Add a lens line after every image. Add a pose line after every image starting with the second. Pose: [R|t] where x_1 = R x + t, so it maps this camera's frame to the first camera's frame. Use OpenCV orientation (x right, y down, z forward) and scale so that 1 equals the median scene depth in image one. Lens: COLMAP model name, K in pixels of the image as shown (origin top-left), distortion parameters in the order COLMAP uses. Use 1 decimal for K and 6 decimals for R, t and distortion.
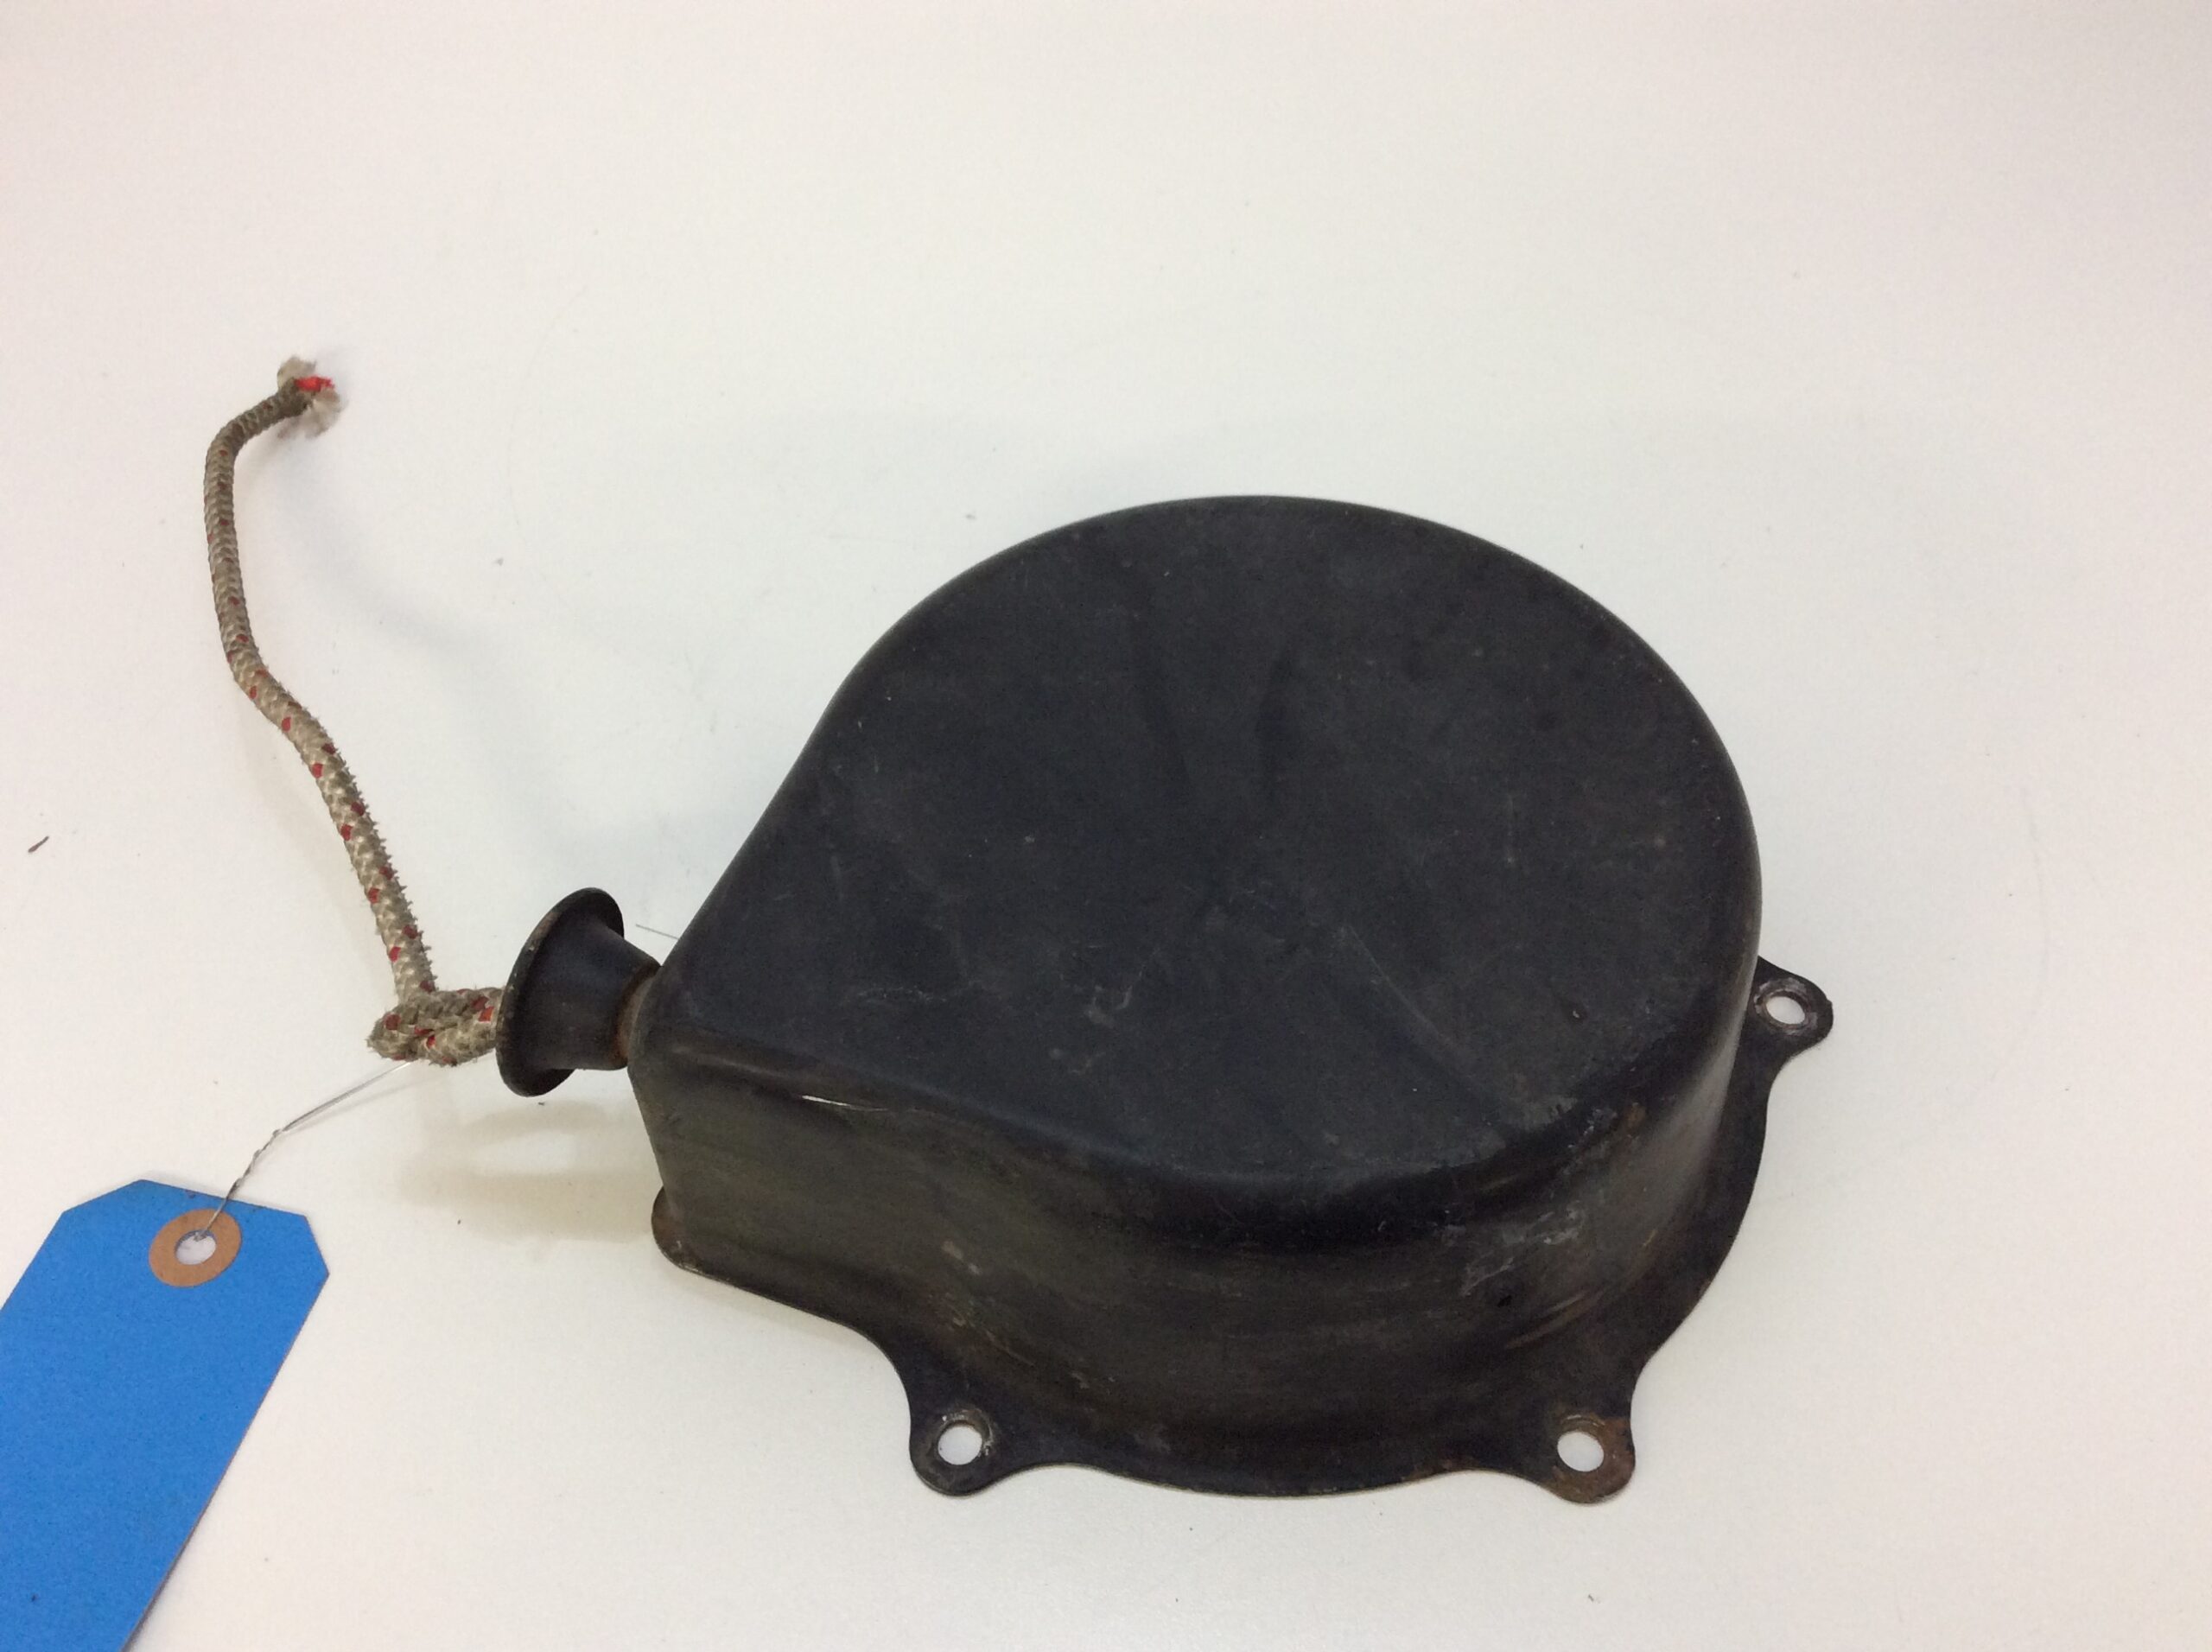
lens RADIAL K [[2061.2, 0, 1106.0], [0, 2061.2, 826.0], [0, 0, 1]] dist [0.159474, -0.384545]
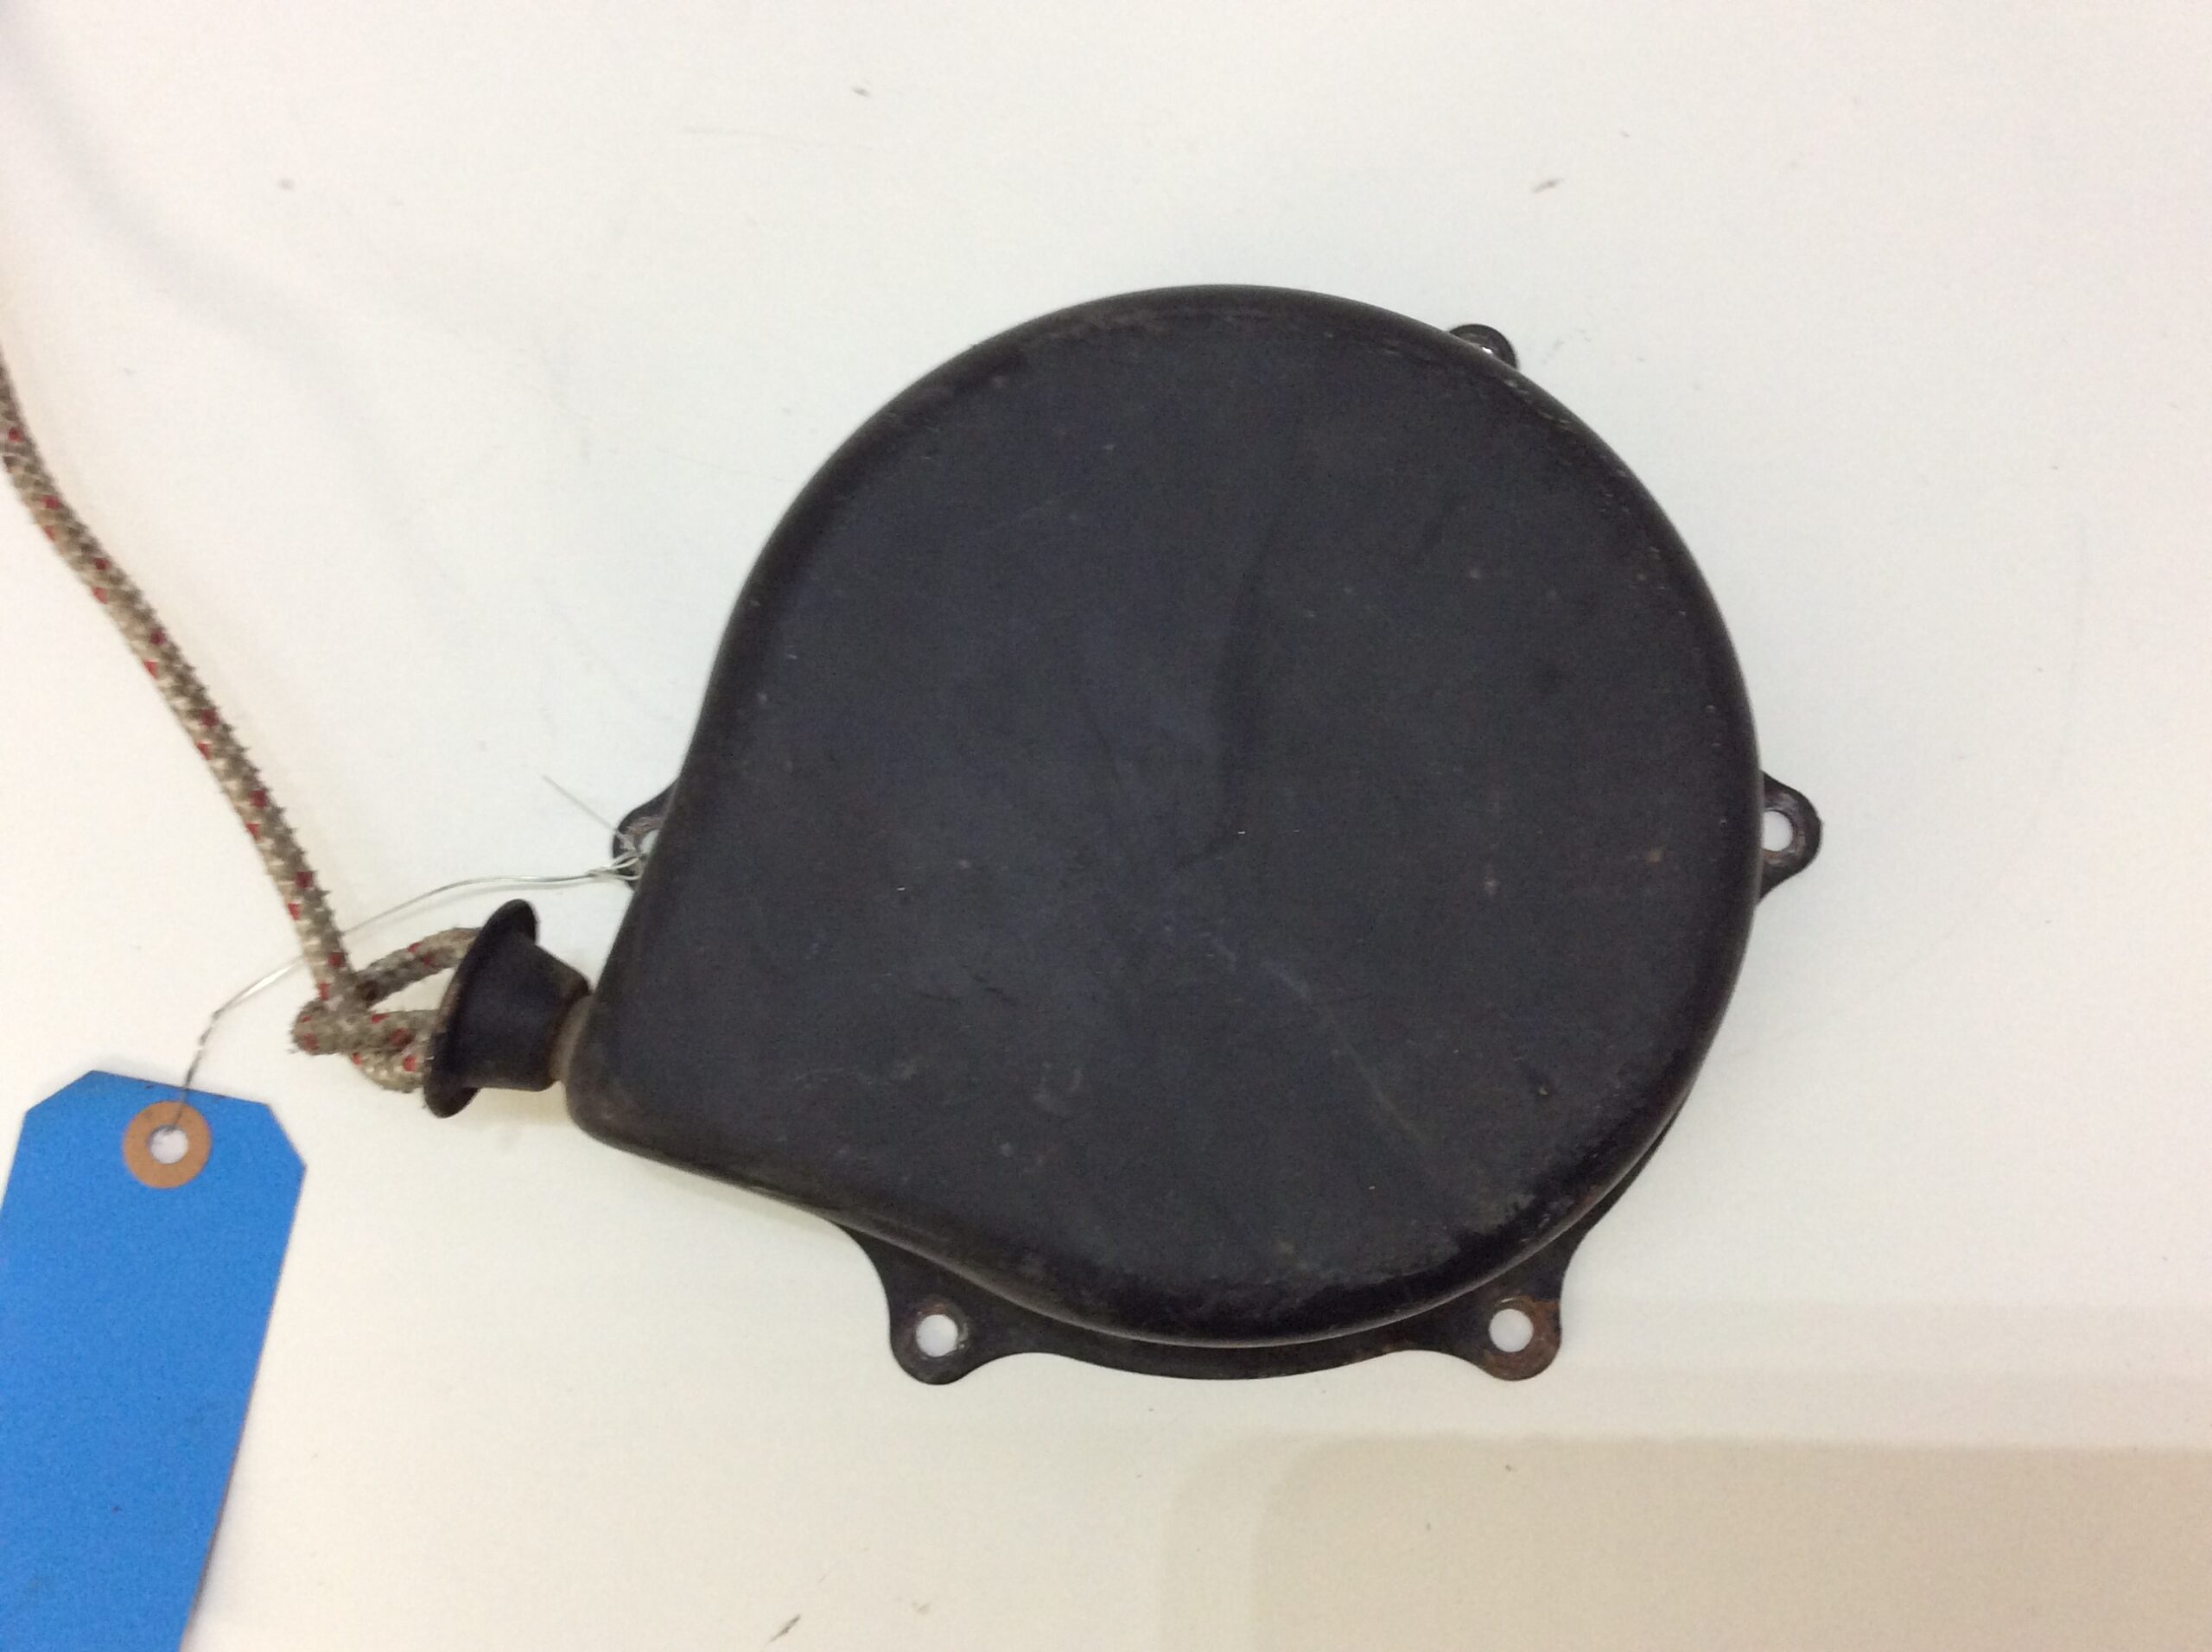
lens RADIAL K [[2072.6, 0, 1091.5], [0, 2072.6, 832.3], [0, 0, 1]] dist [0.175396, -0.379034]
pose [[0.999433, -0.033636, -0.001721, 0.020761], [0.028847, 0.828523, 0.559212, -0.523137], [-0.017384, -0.558945, 0.829023, 0.247402]]
